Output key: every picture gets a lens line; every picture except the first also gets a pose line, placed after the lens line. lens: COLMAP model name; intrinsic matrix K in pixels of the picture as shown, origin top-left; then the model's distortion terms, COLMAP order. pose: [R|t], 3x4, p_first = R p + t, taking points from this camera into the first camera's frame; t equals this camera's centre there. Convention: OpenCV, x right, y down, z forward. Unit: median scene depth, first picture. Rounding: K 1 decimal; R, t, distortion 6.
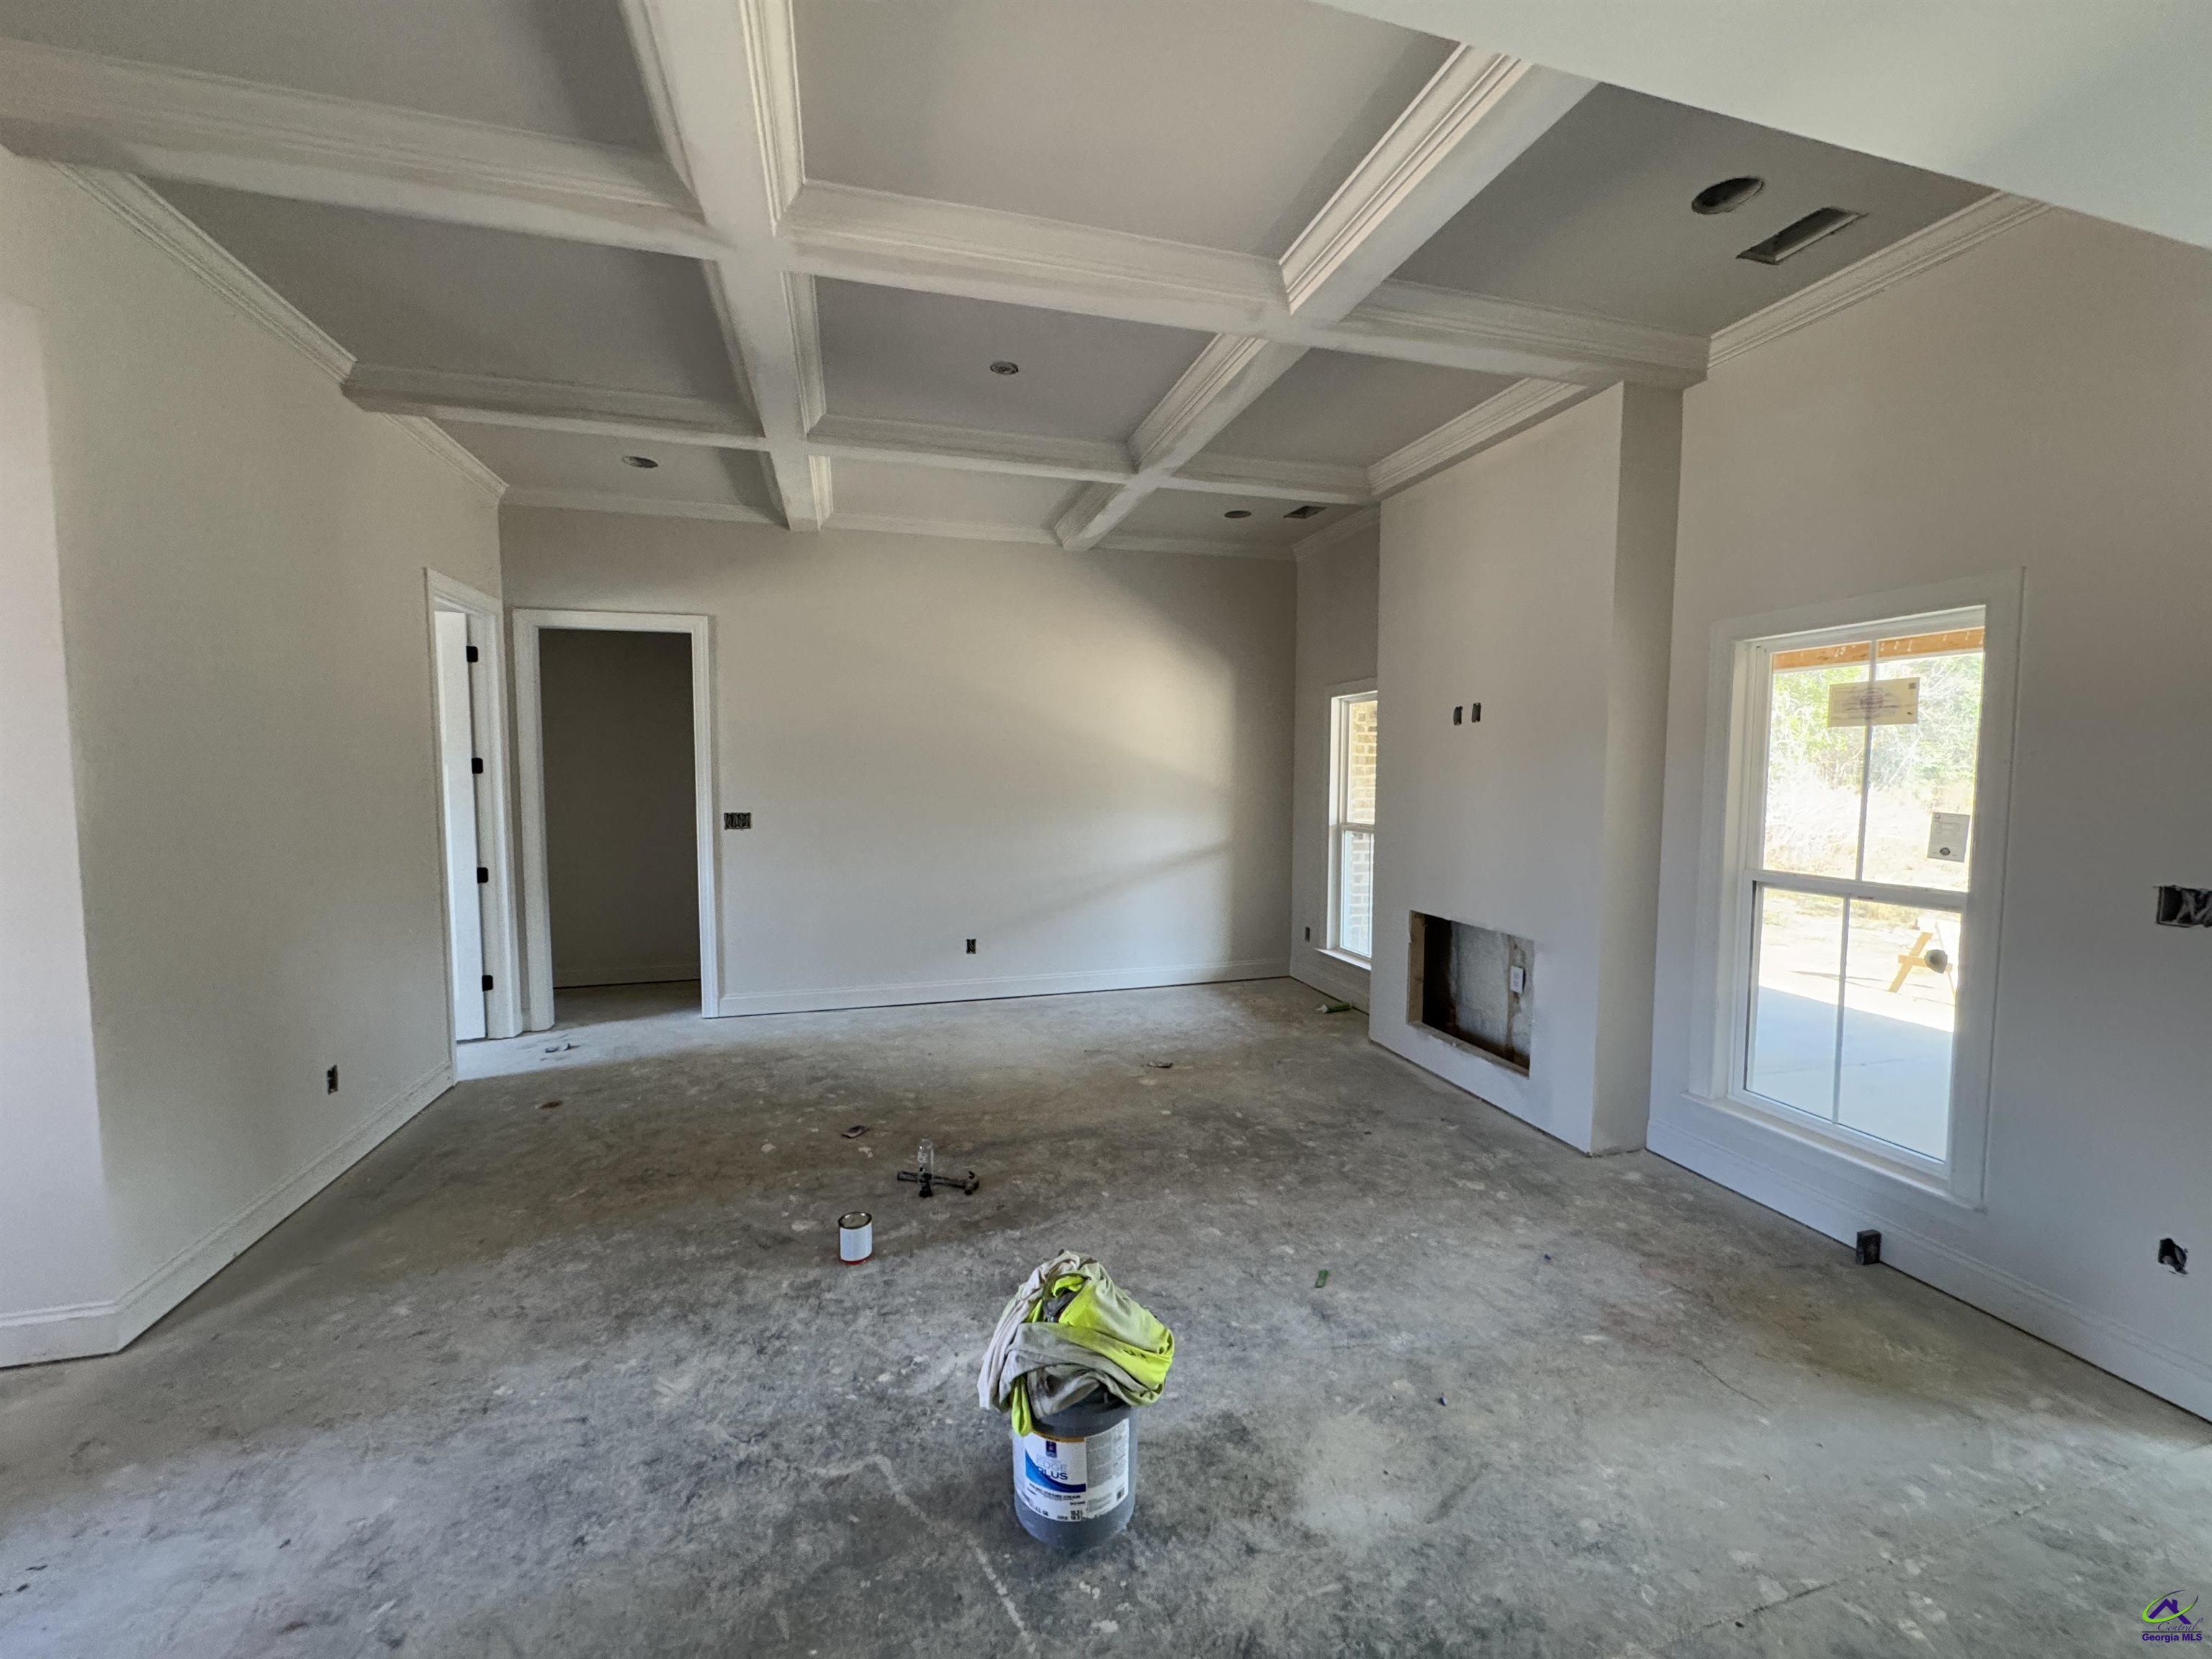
lens RADIAL K [[880.8, 0, 1106.7], [0, 880.8, 824.9], [0, 0, 1]] dist [-0.002444, 0.000268]
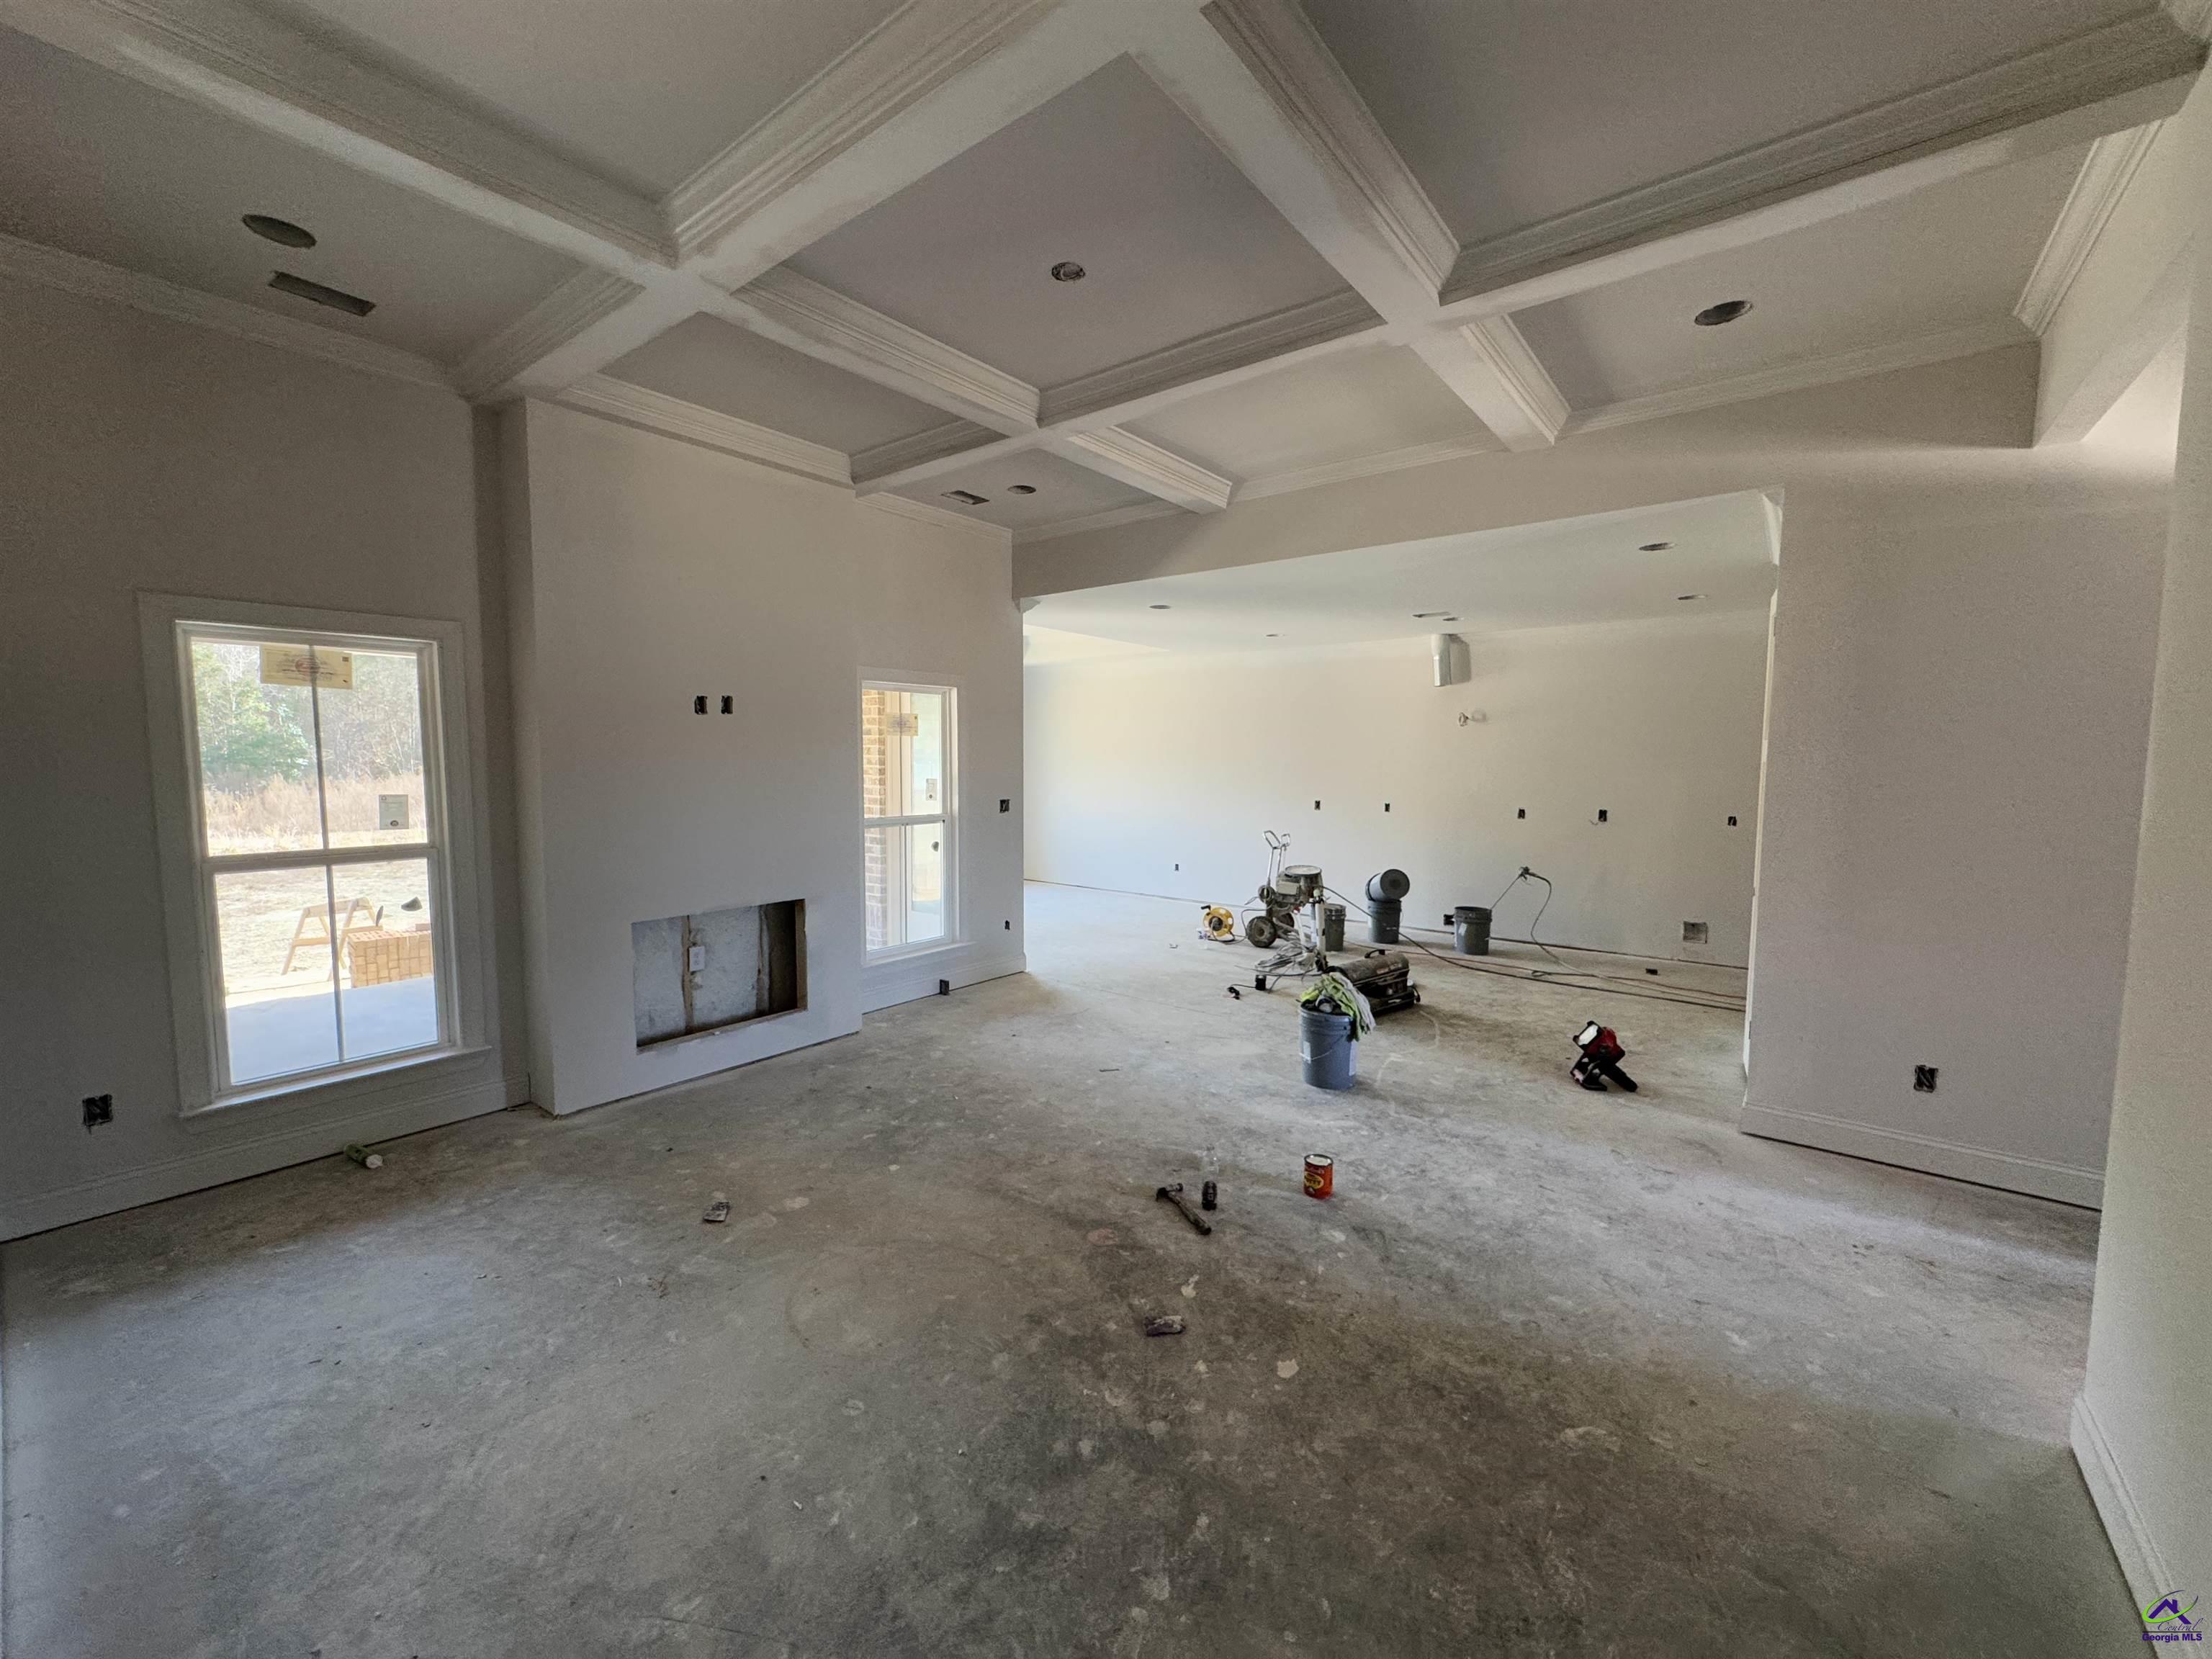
lens RADIAL K [[880.8, 0, 1106.7], [0, 880.8, 824.9], [0, 0, 1]] dist [-0.002444, 0.000268]
pose [[-0.582920, -0.067960, 0.809682, -0.752470], [0.046171, 0.992115, 0.116513, -0.094382], [-0.811217, 0.105302, -0.575186, 1.352482]]
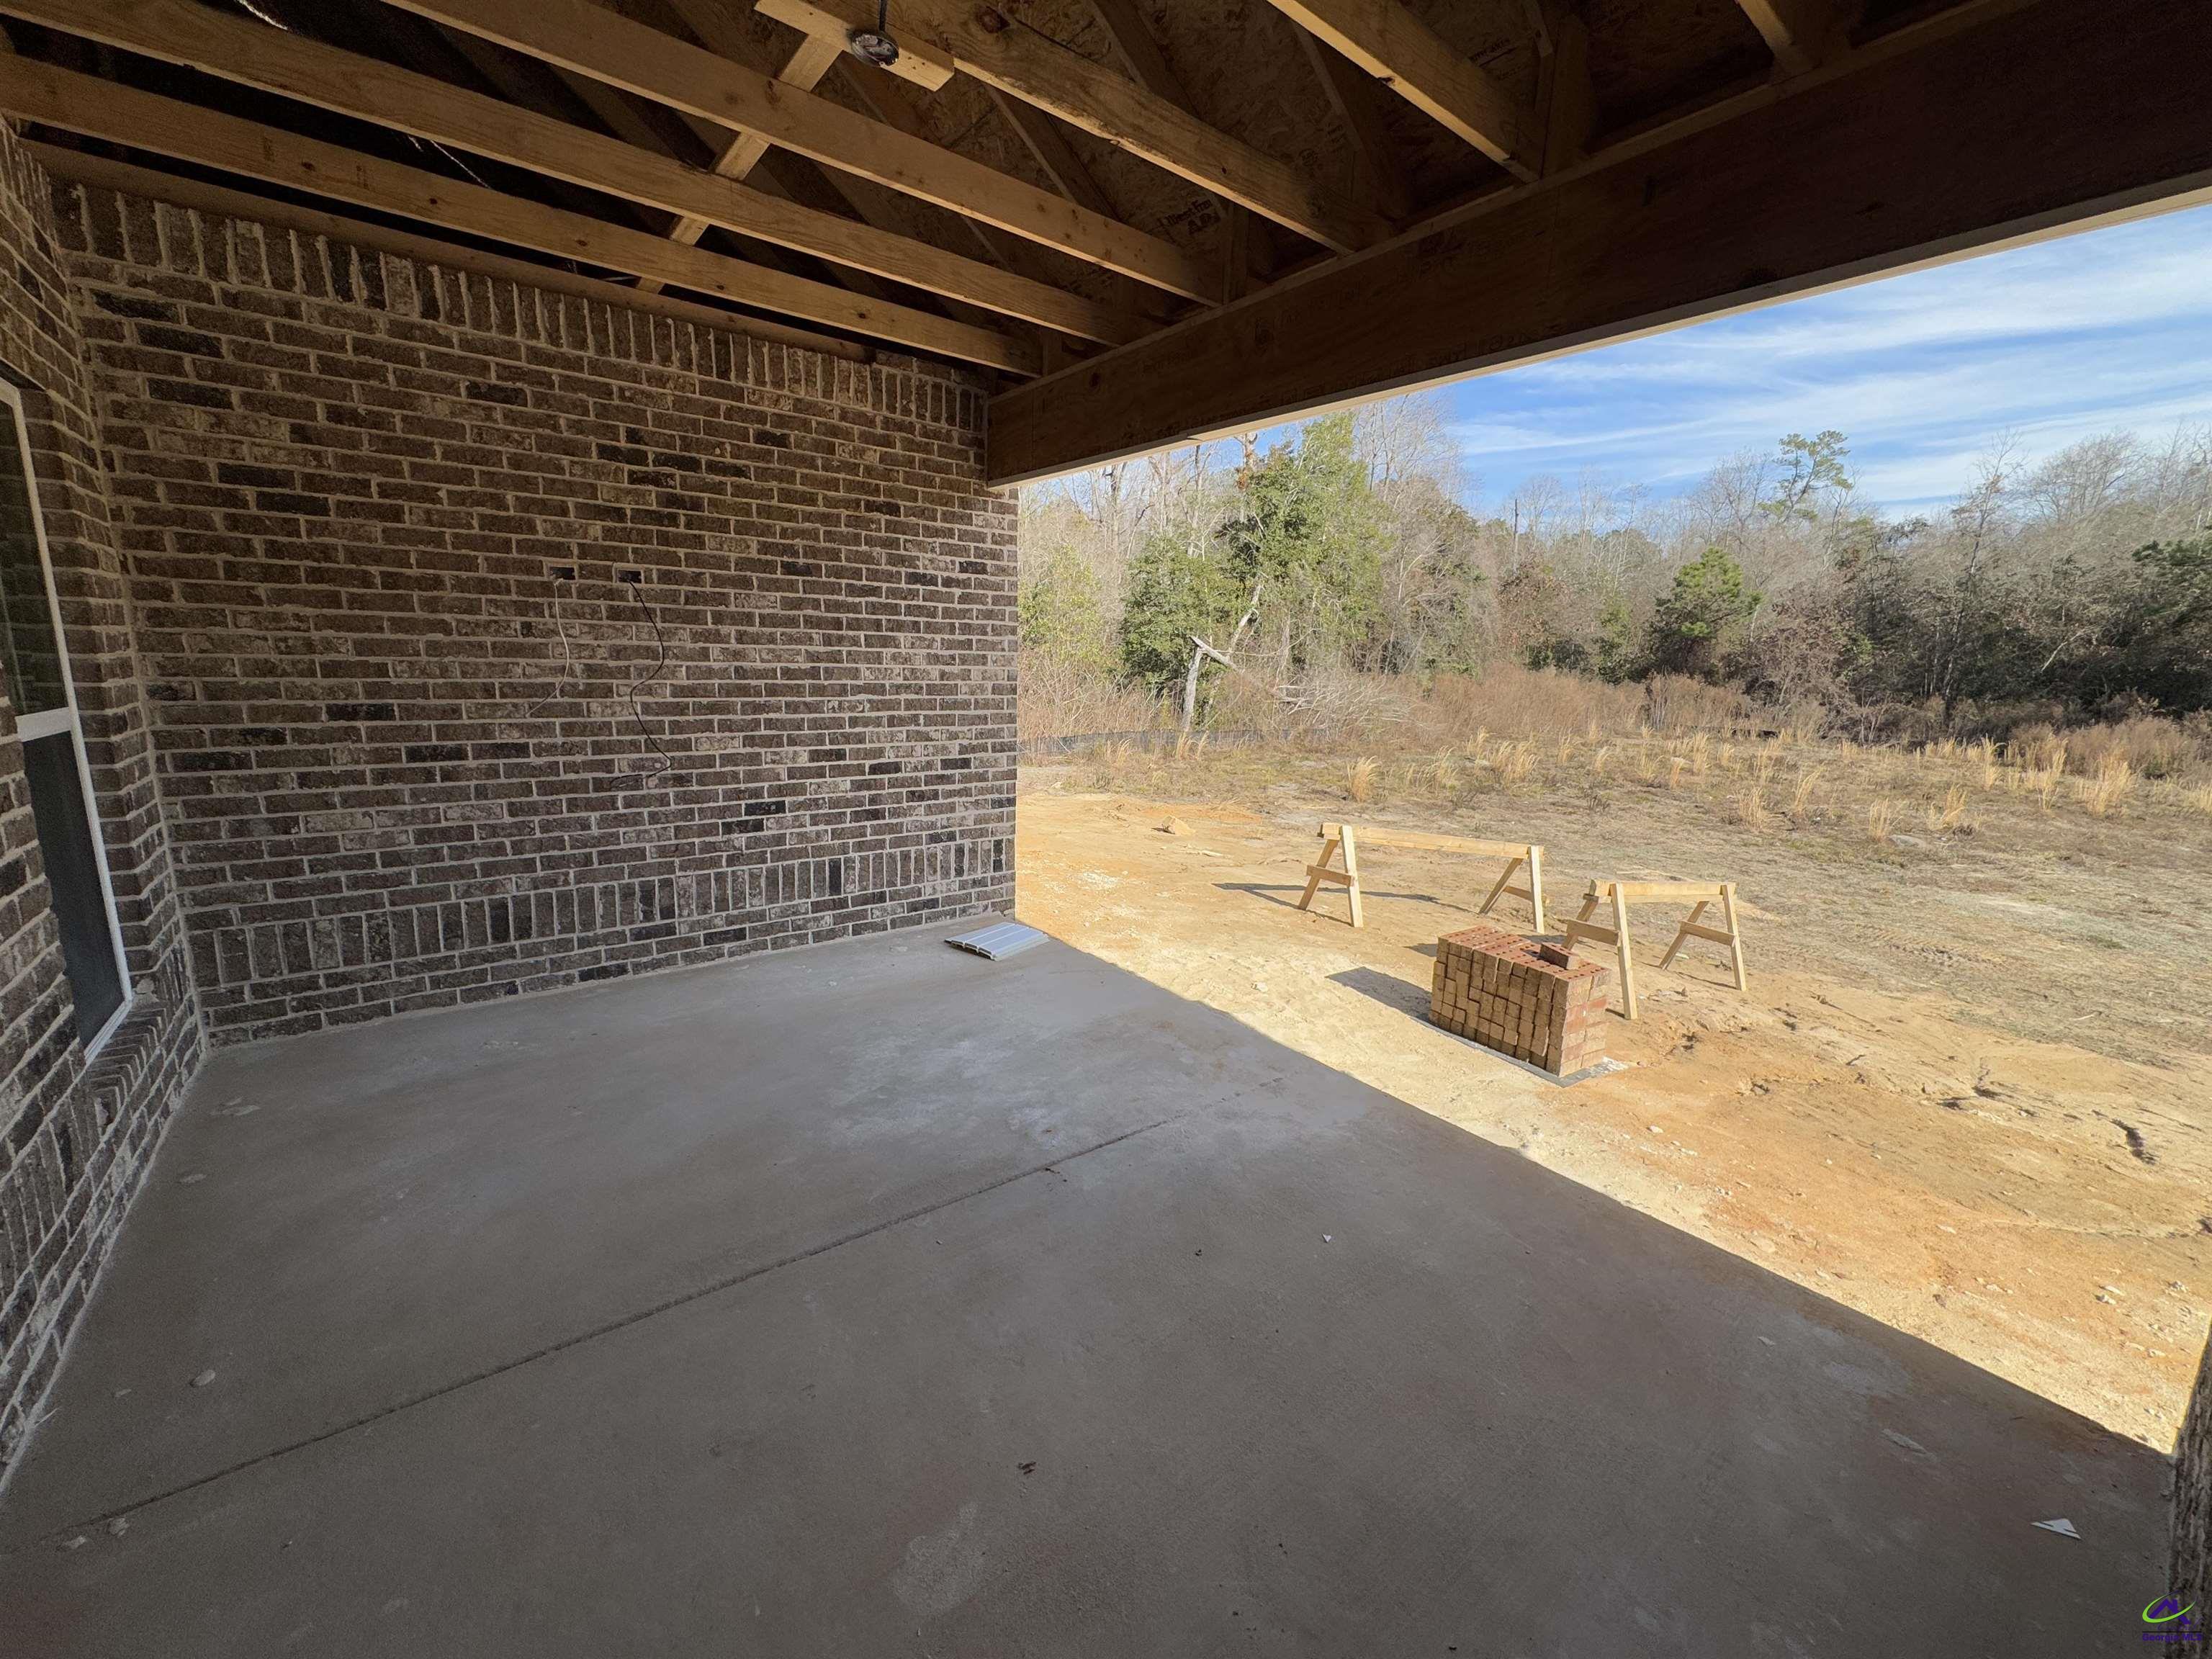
lens RADIAL K [[880.8, 0, 1106.7], [0, 880.8, 824.9], [0, 0, 1]] dist [-0.002444, 0.000268]
pose [[0.925614, -0.049974, 0.375154, 0.903448], [0.000719, 0.991474, 0.130301, -0.002813], [-0.378467, -0.120339, 0.917759, 0.671533]]
